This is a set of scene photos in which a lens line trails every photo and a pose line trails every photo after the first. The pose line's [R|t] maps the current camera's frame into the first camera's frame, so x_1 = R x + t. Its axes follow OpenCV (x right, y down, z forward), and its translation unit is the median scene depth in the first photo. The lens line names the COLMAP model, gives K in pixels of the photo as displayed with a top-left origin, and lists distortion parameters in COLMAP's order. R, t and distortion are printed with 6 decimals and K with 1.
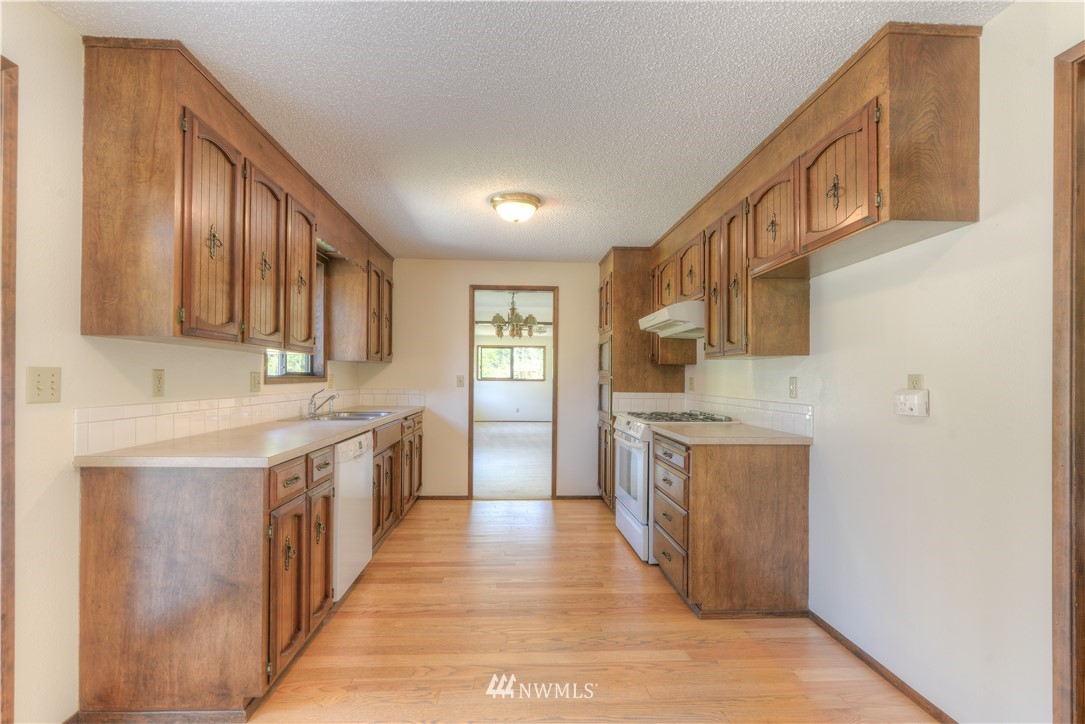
lens RADIAL K [[507.1, 0, 547.6], [0, 507.1, 374.3], [0, 0, 1]] dist [0.000506, 0.000078]
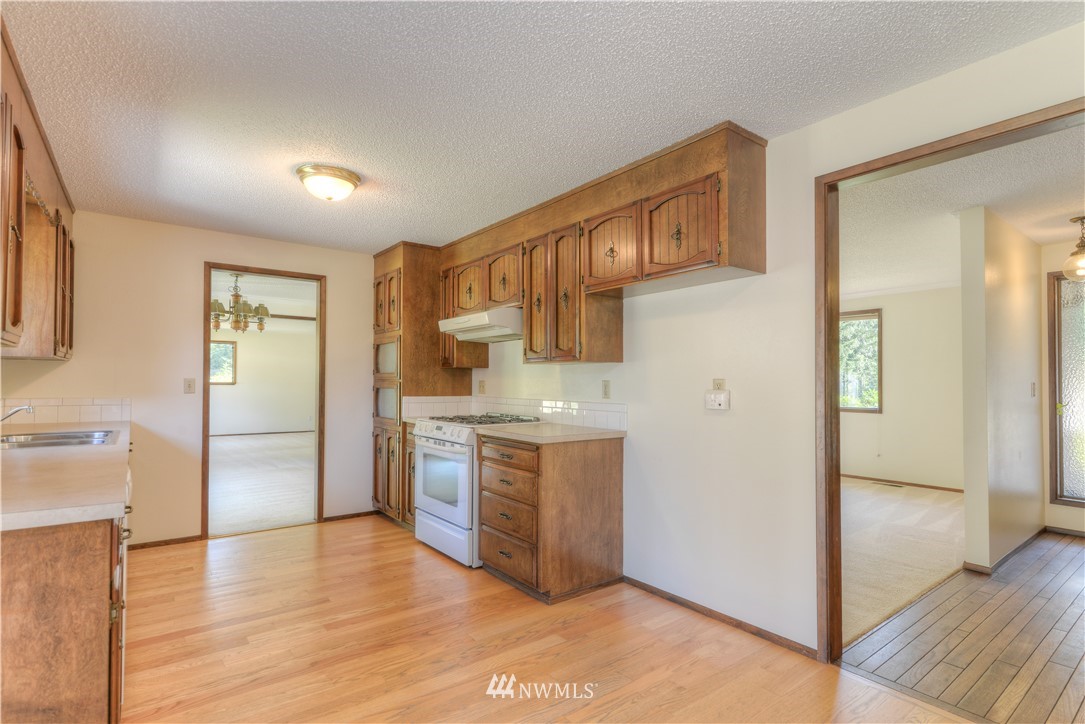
lens RADIAL K [[529.1, 0, 556.7], [0, 529.1, 372.5], [0, 0, 1]] dist [0.001087, -0.000070]
pose [[0.824142, 0.006311, 0.566348, -0.312277], [-0.002214, 0.999966, -0.007921, -0.003369], [-0.566379, 0.005274, 0.824128, 0.057877]]
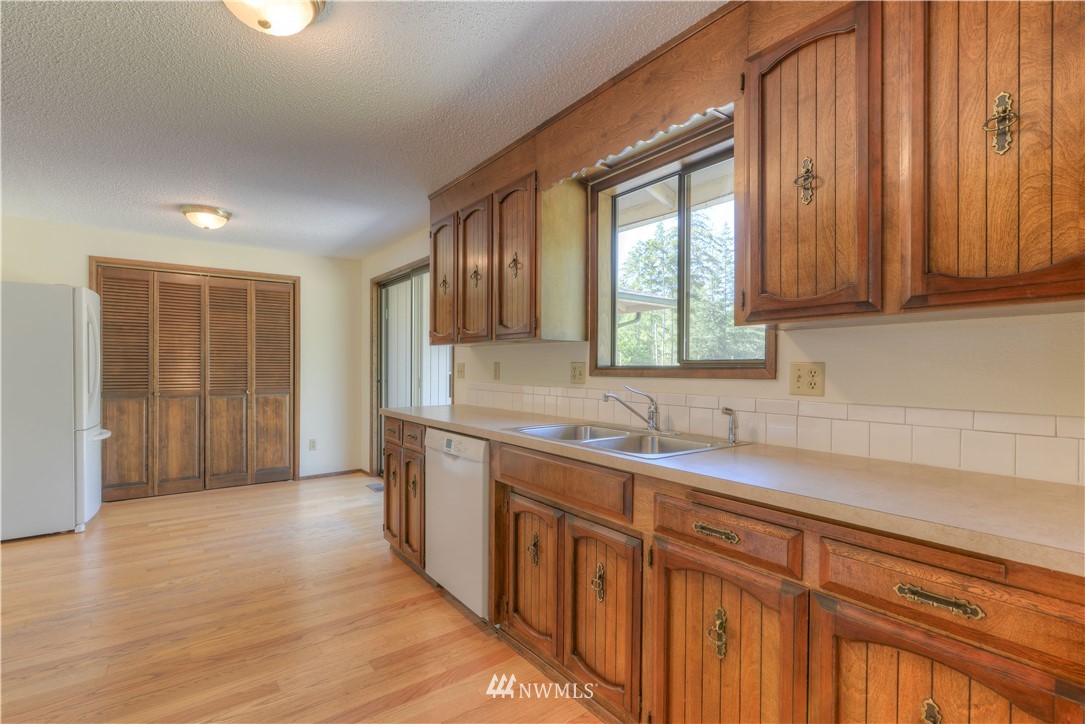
lens RADIAL K [[497.9, 0, 542.8], [0, 497.9, 368.5], [0, 0, 1]] dist [0.000808, 0.000115]
pose [[-0.836199, -0.012454, -0.548284, -0.030825], [-0.011370, 0.999921, -0.005373, 0.013615], [0.548308, 0.001741, -0.836275, 1.877954]]
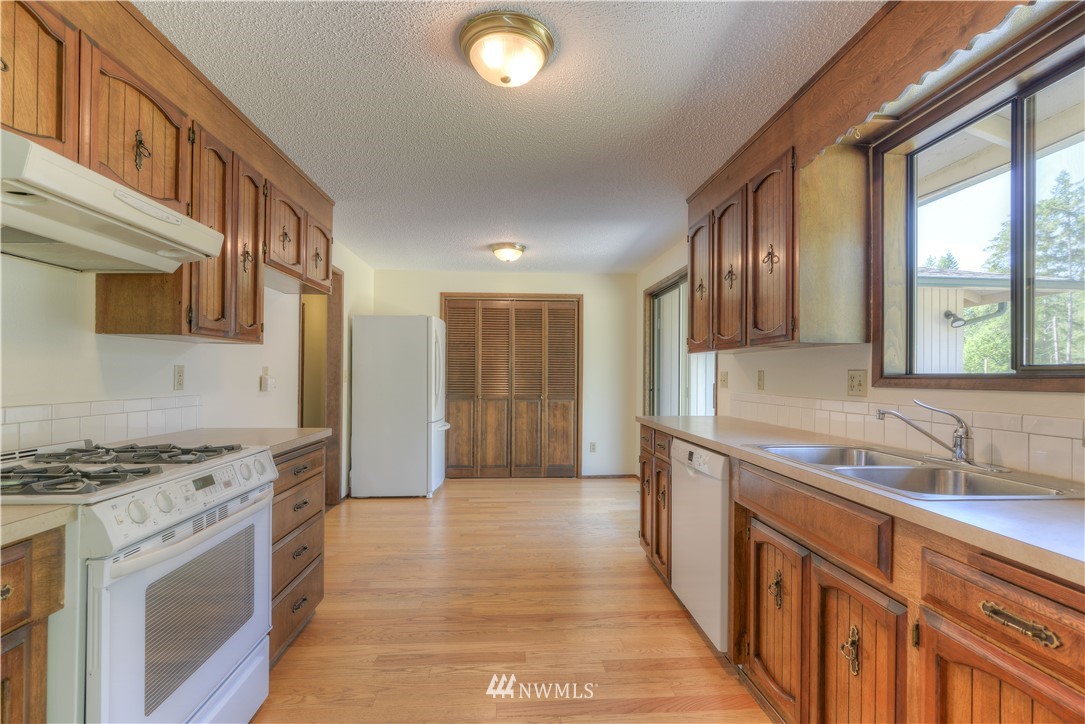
lens RADIAL K [[499.9, 0, 542.2], [0, 499.9, 370.8], [0, 0, 1]] dist [0.000795, -0.000478]
pose [[-0.999854, -0.017086, -0.000510, -0.127381], [-0.017078, 0.999780, -0.012207, 0.015244], [0.000718, -0.012197, -0.999925, 1.888168]]
